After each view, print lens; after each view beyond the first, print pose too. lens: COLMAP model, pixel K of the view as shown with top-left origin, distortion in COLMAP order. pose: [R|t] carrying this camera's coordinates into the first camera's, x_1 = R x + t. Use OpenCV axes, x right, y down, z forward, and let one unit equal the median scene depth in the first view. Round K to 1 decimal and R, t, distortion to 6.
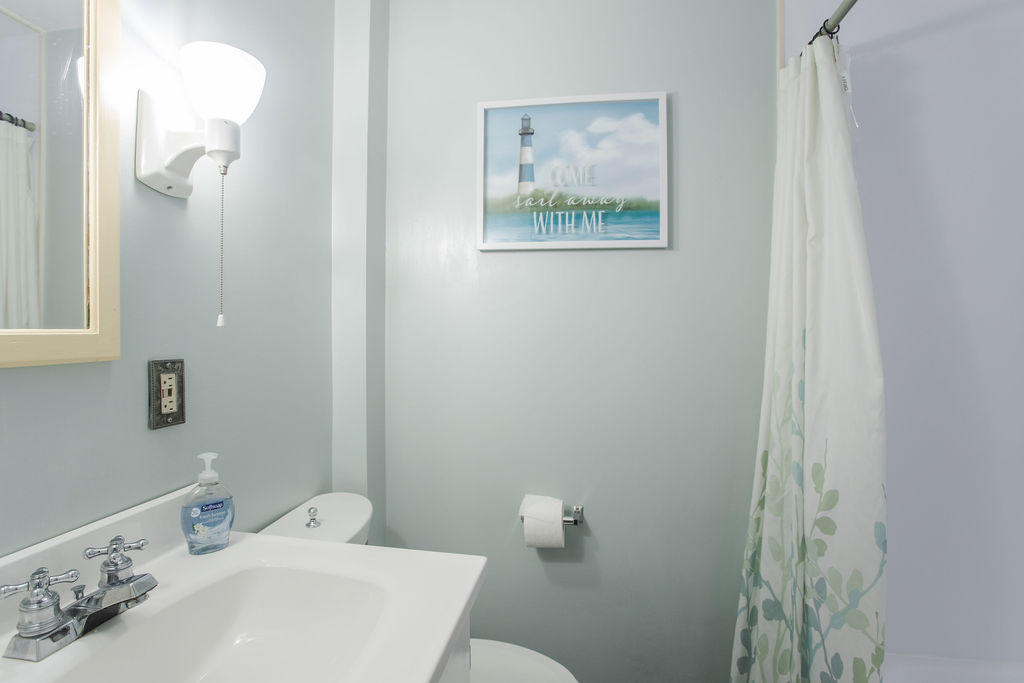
lens RADIAL K [[501.2, 0, 507.2], [0, 501.2, 342.7], [0, 0, 1]] dist [-0.074960, 0.033680]
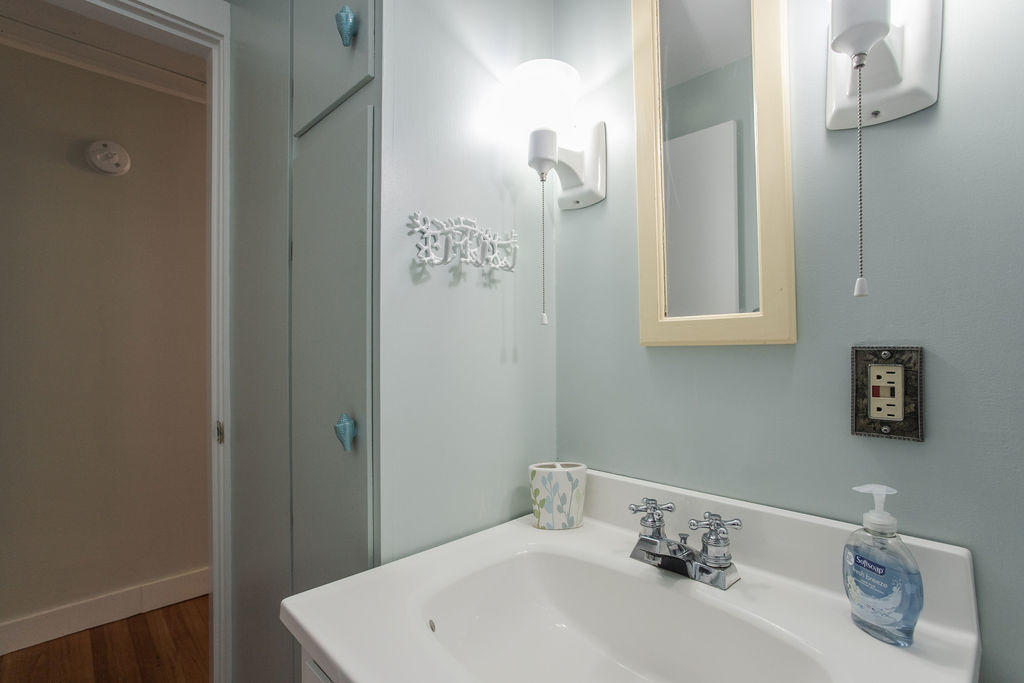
lens RADIAL K [[501.2, 0, 507.2], [0, 501.2, 342.7], [0, 0, 1]] dist [-0.074960, 0.033680]
pose [[-0.612976, -0.008116, -0.790060, 0.226607], [-0.011023, 0.999938, -0.001720, 0.036874], [0.790025, 0.007654, -0.613027, 1.003342]]
